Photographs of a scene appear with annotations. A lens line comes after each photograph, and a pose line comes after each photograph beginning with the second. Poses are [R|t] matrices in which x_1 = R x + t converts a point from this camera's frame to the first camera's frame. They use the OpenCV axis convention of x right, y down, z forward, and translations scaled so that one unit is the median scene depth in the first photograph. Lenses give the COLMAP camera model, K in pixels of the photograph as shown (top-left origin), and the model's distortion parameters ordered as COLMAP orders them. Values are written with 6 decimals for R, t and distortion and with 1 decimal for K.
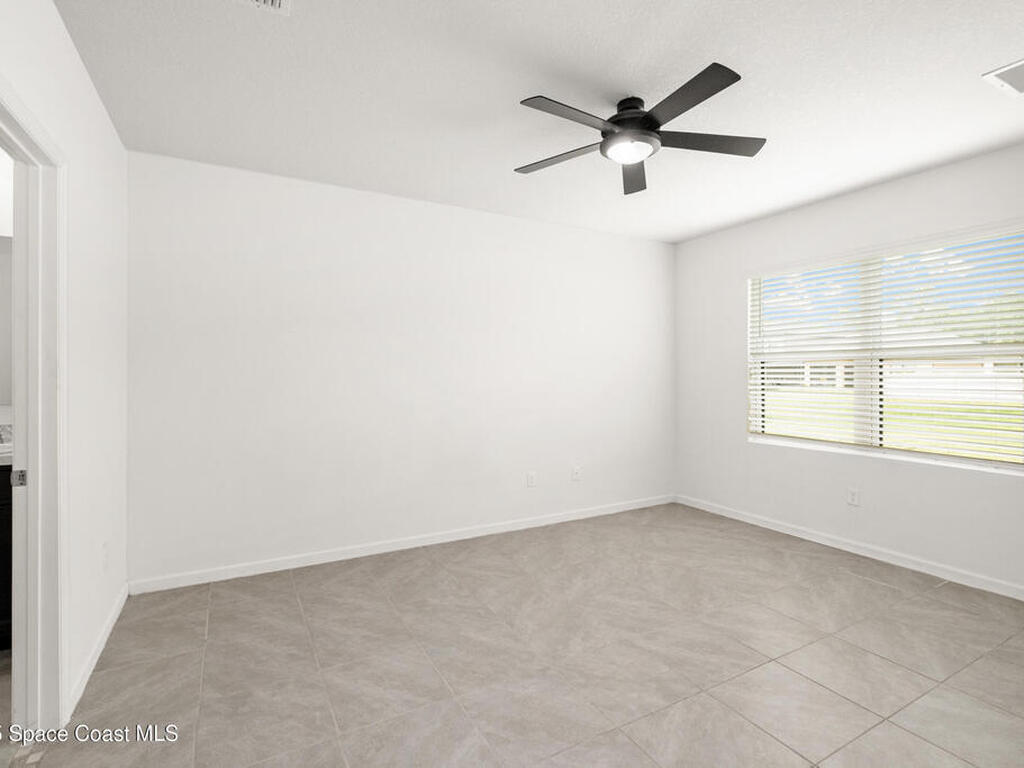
lens RADIAL K [[501.5, 0, 510.3], [0, 501.5, 379.4], [0, 0, 1]] dist [-0.008350, -0.000867]
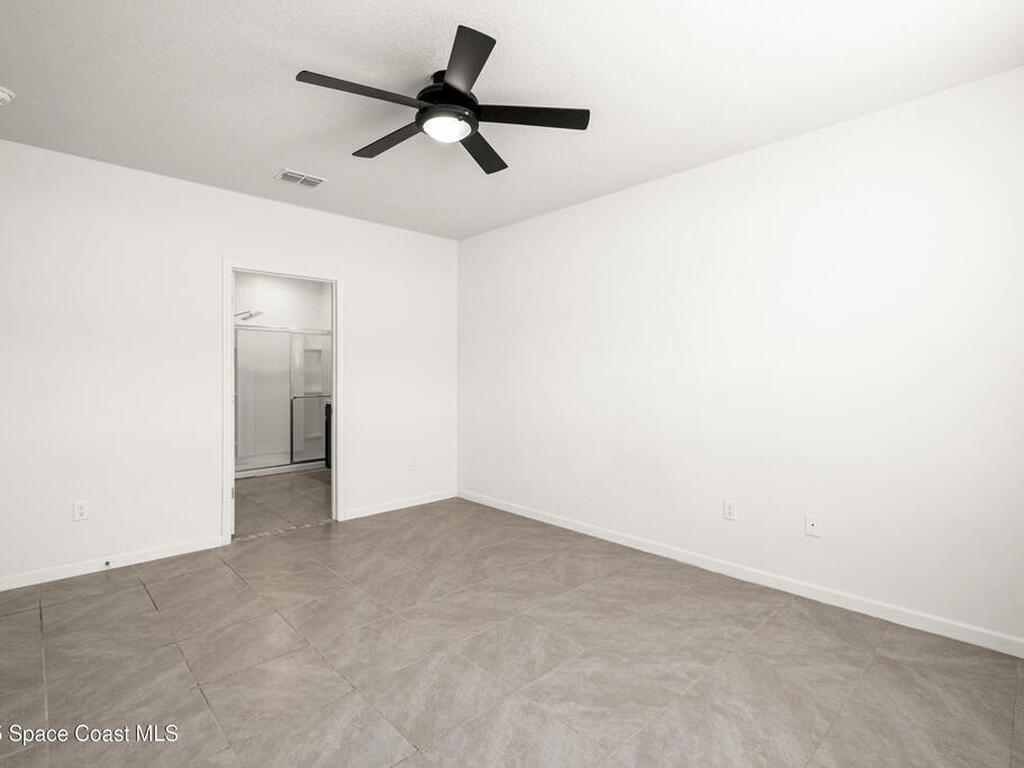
lens RADIAL K [[501.5, 0, 509.4], [0, 501.5, 382.2], [0, 0, 1]] dist [-0.008350, -0.000867]
pose [[0.258707, 0.015972, -0.965824, 1.016557], [-0.012139, 0.999838, 0.013283, 0.006667], [0.965880, 0.008288, 0.258859, 0.753255]]
